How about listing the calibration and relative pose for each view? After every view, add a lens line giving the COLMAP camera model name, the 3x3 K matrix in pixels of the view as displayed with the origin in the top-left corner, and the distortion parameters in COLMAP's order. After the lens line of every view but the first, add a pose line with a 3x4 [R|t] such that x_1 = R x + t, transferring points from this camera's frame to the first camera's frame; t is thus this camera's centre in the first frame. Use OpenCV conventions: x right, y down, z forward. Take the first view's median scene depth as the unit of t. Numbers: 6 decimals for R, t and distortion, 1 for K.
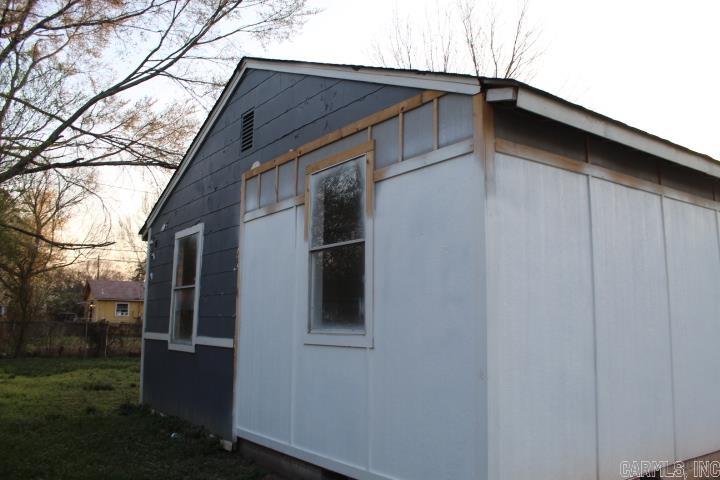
lens RADIAL K [[600.7, 0, 359.5], [0, 600.7, 231.3], [0, 0, 1]] dist [-0.167694, 0.157536]
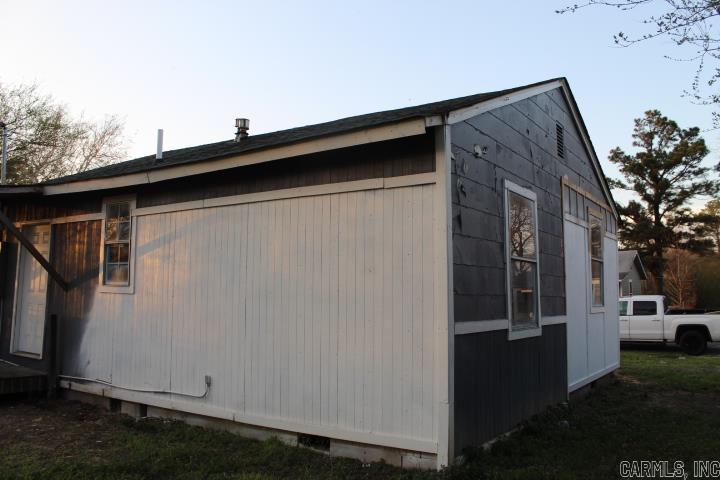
lens RADIAL K [[600.7, 0, 359.5], [0, 600.7, 231.3], [0, 0, 1]] dist [-0.167694, 0.157536]
pose [[-0.332546, 0.102241, 0.937528, -1.130276], [-0.151290, 0.975448, -0.160040, 0.253345], [-0.930873, -0.195060, -0.308913, 1.680119]]
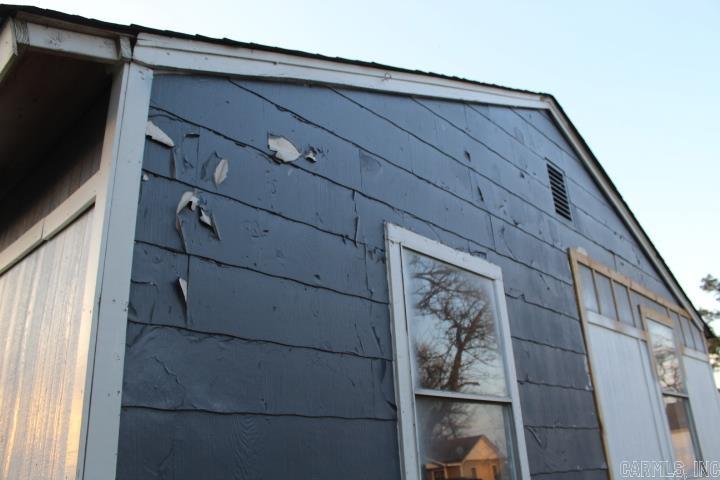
lens RADIAL K [[600.7, 0, 359.5], [0, 600.7, 231.3], [0, 0, 1]] dist [-0.167694, 0.157536]
pose [[-0.182041, 0.383953, 0.905230, -0.756818], [-0.104785, 0.907795, -0.406113, 0.181304], [-0.977692, -0.168784, -0.125023, 1.294820]]
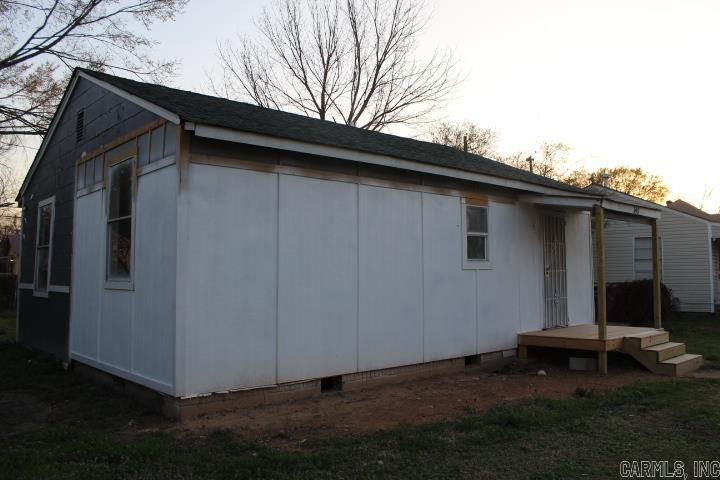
lens RADIAL K [[600.7, 0, 359.5], [0, 600.7, 231.3], [0, 0, 1]] dist [-0.167694, 0.157536]
pose [[0.995256, -0.000245, 0.097291, 0.289170], [-0.007507, 0.996823, 0.079298, -0.046169], [-0.097001, -0.079652, 0.992092, -0.321998]]
